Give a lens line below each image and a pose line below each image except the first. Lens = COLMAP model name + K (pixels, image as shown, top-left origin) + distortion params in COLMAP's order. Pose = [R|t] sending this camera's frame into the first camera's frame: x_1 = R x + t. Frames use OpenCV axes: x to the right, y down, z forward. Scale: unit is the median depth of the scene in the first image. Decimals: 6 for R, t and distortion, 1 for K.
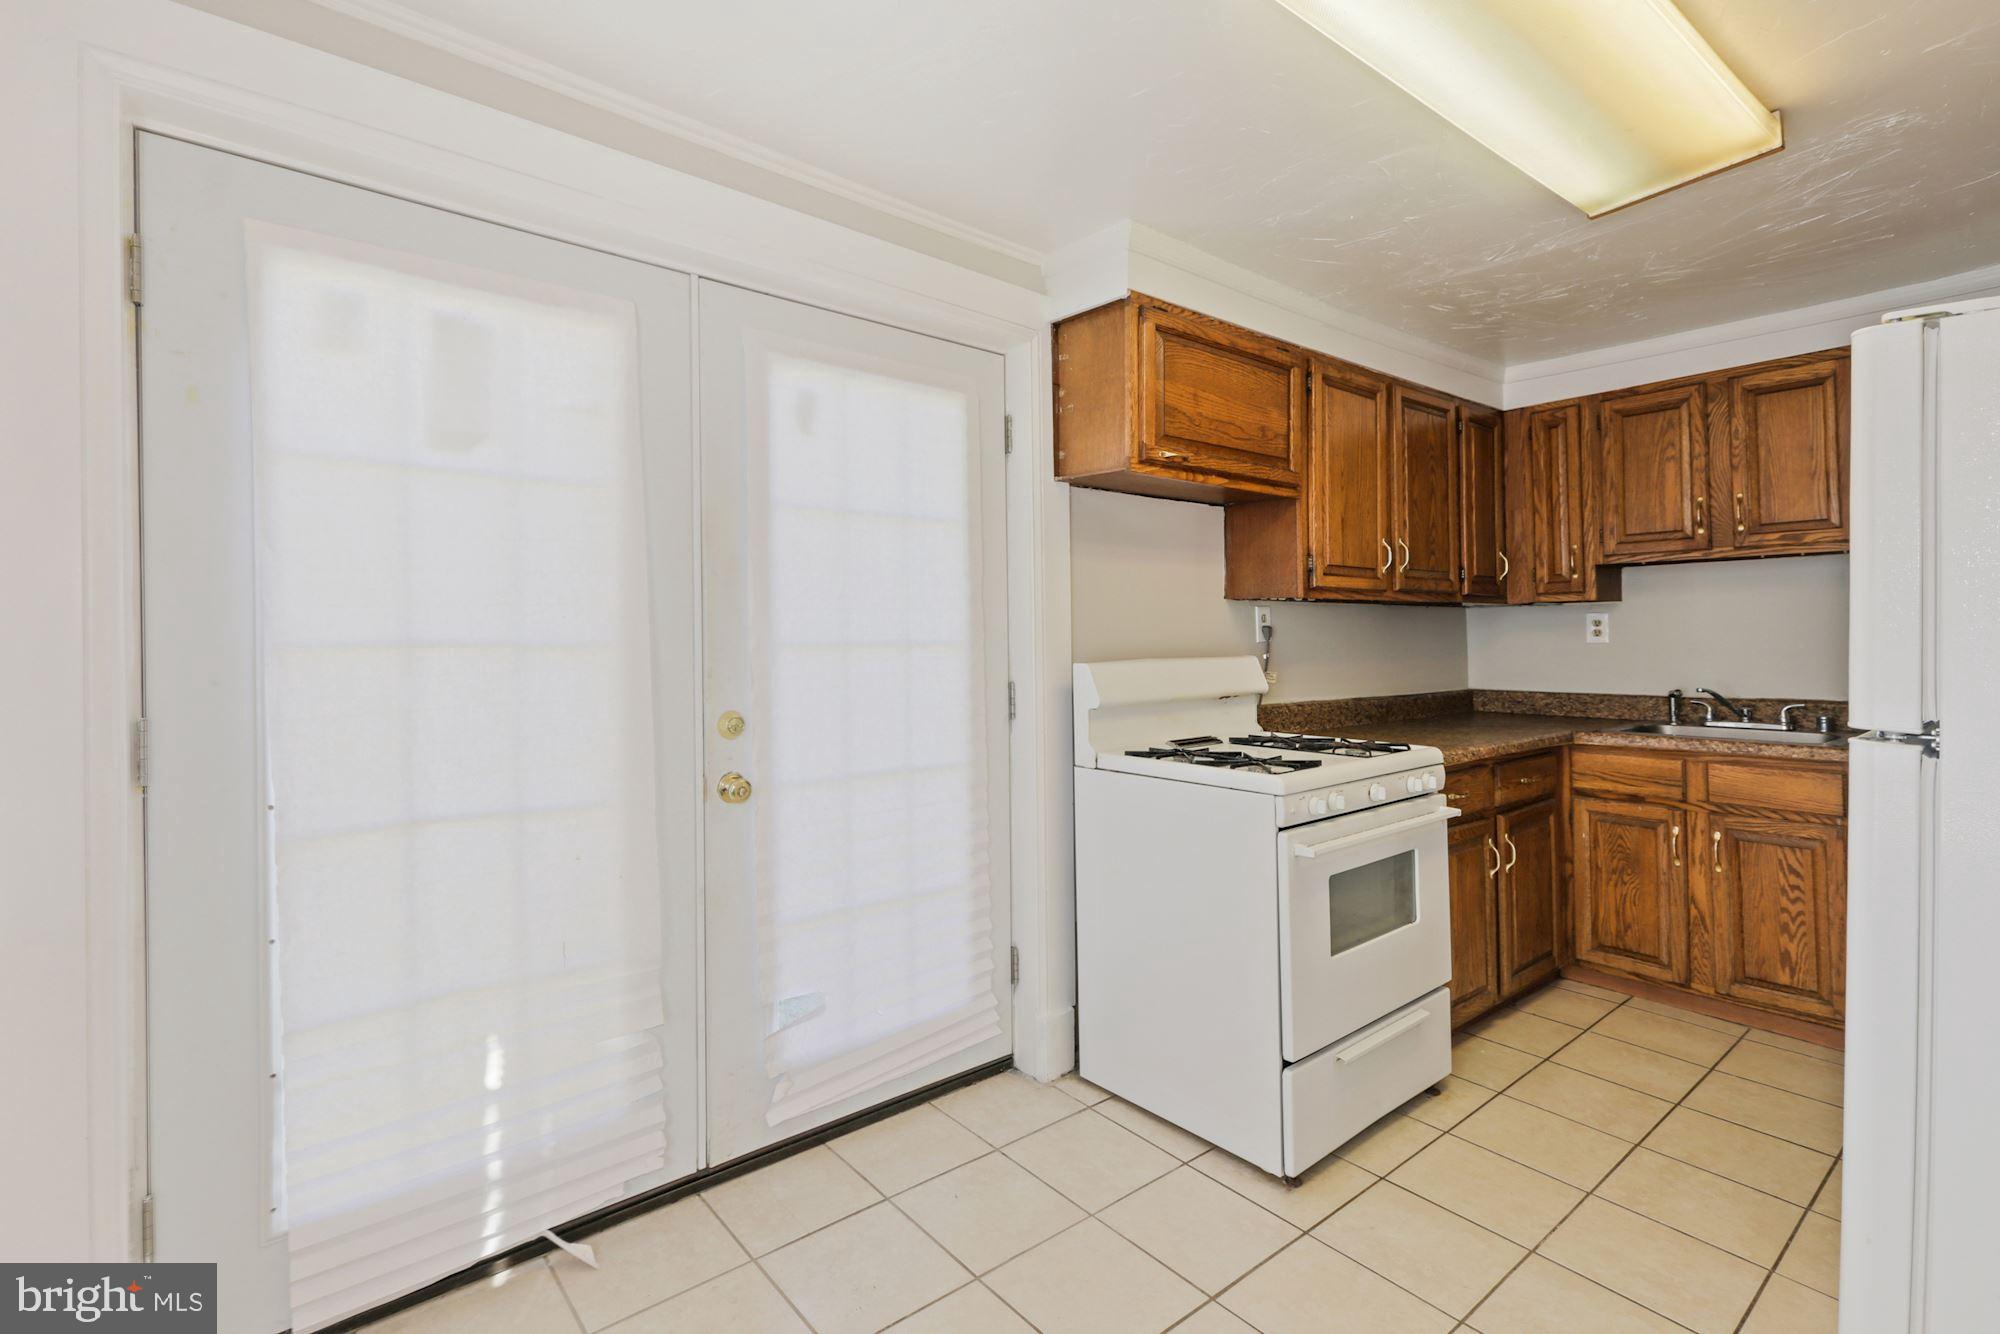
lens RADIAL K [[889.4, 0, 1020.0], [0, 889.4, 651.8], [0, 0, 1]] dist [0.013083, -0.004908]
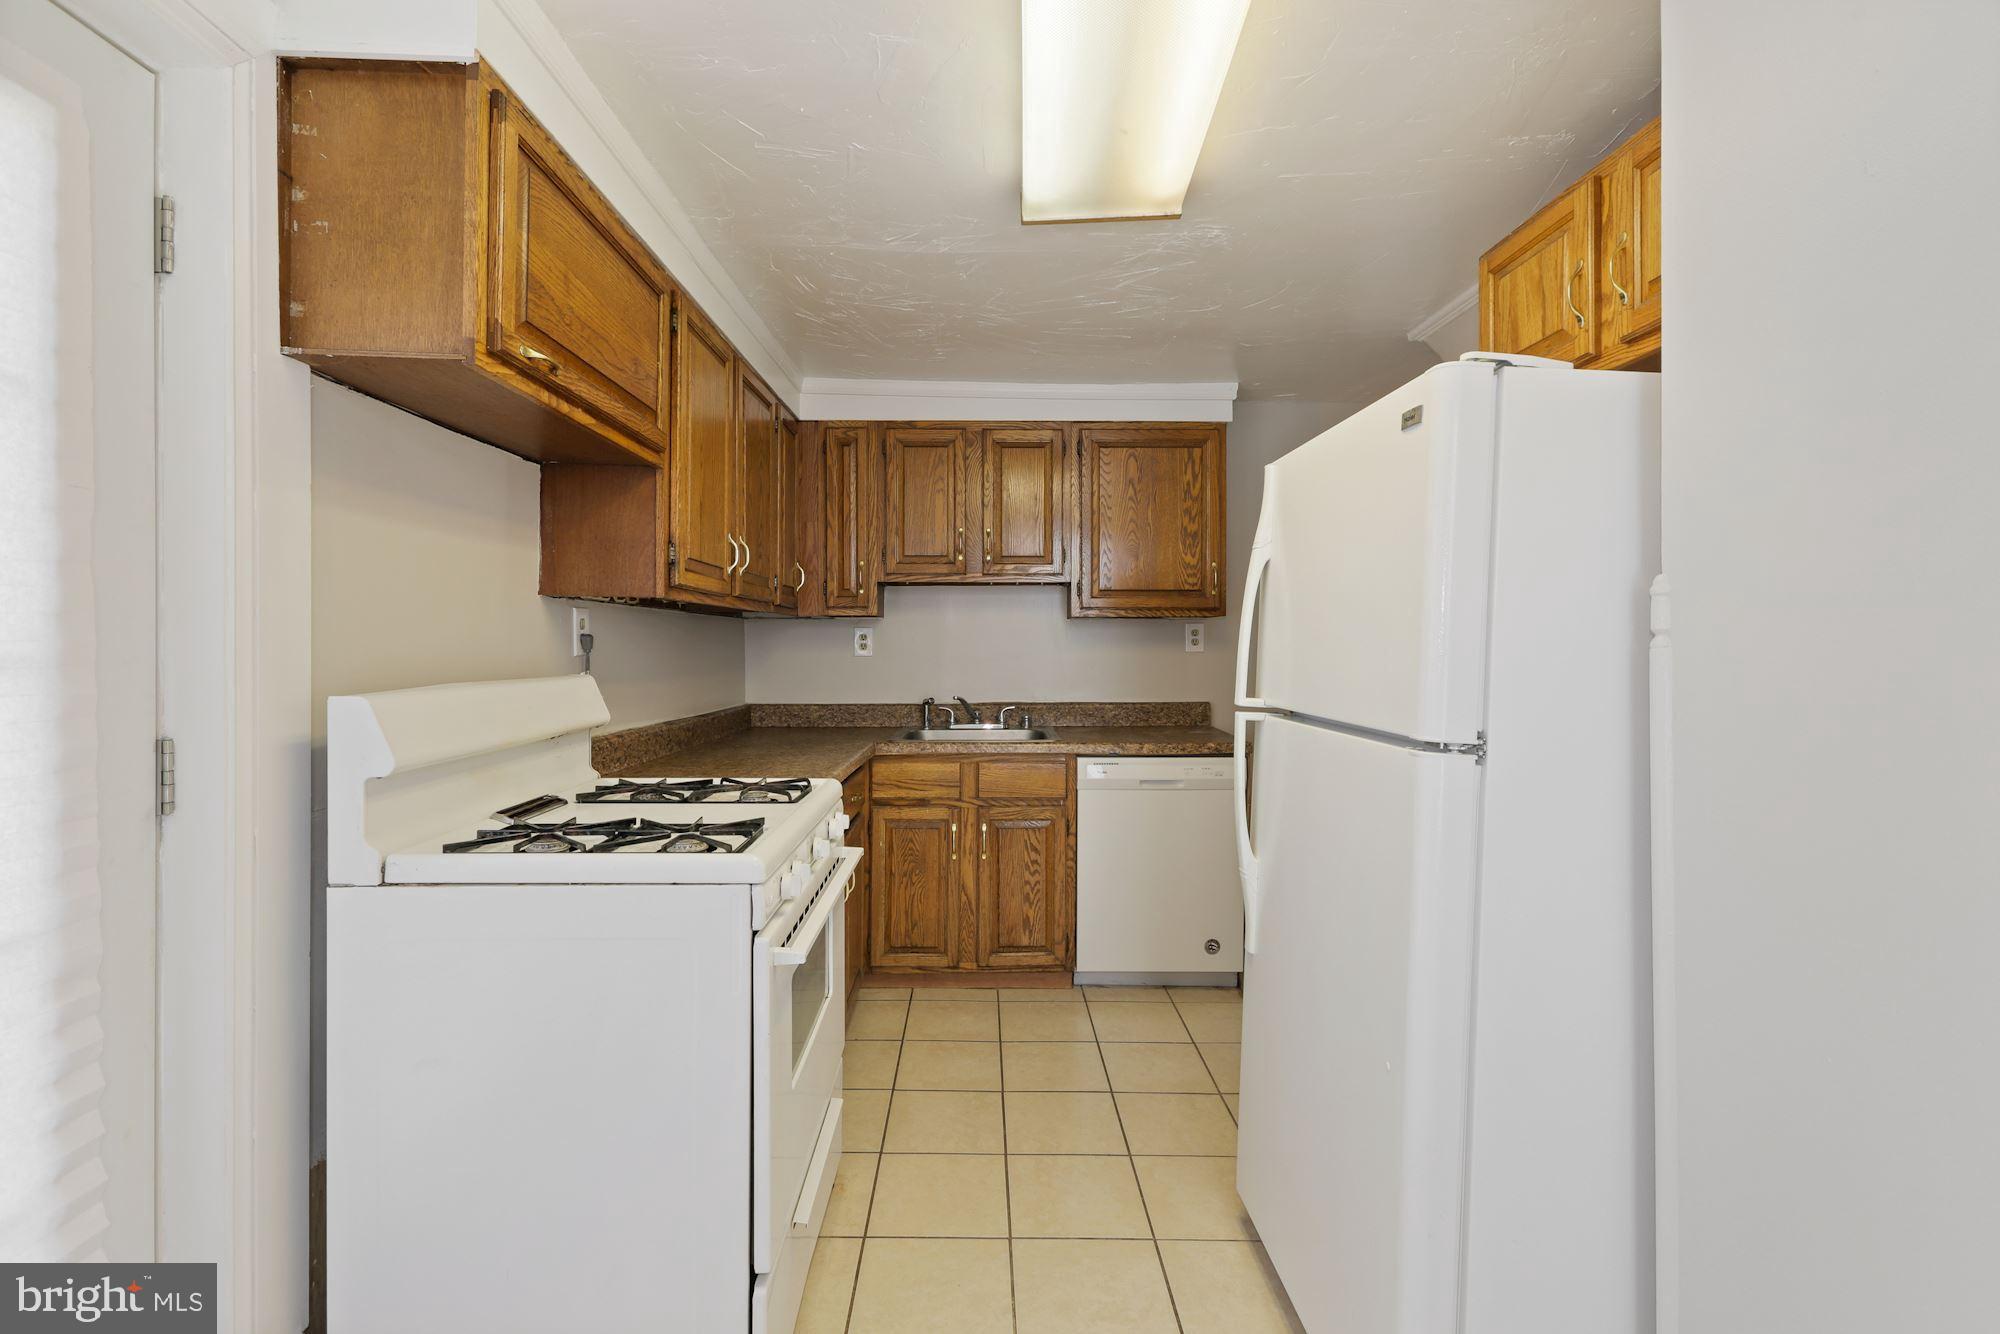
lens RADIAL K [[889.4, 0, 1009.7], [0, 889.4, 637.1], [0, 0, 1]] dist [0.013083, -0.004908]
pose [[0.648785, 0.017299, 0.760775, -0.067679], [0.005334, 0.999614, -0.027279, -0.004376], [-0.760953, 0.021756, 0.648442, 0.265611]]
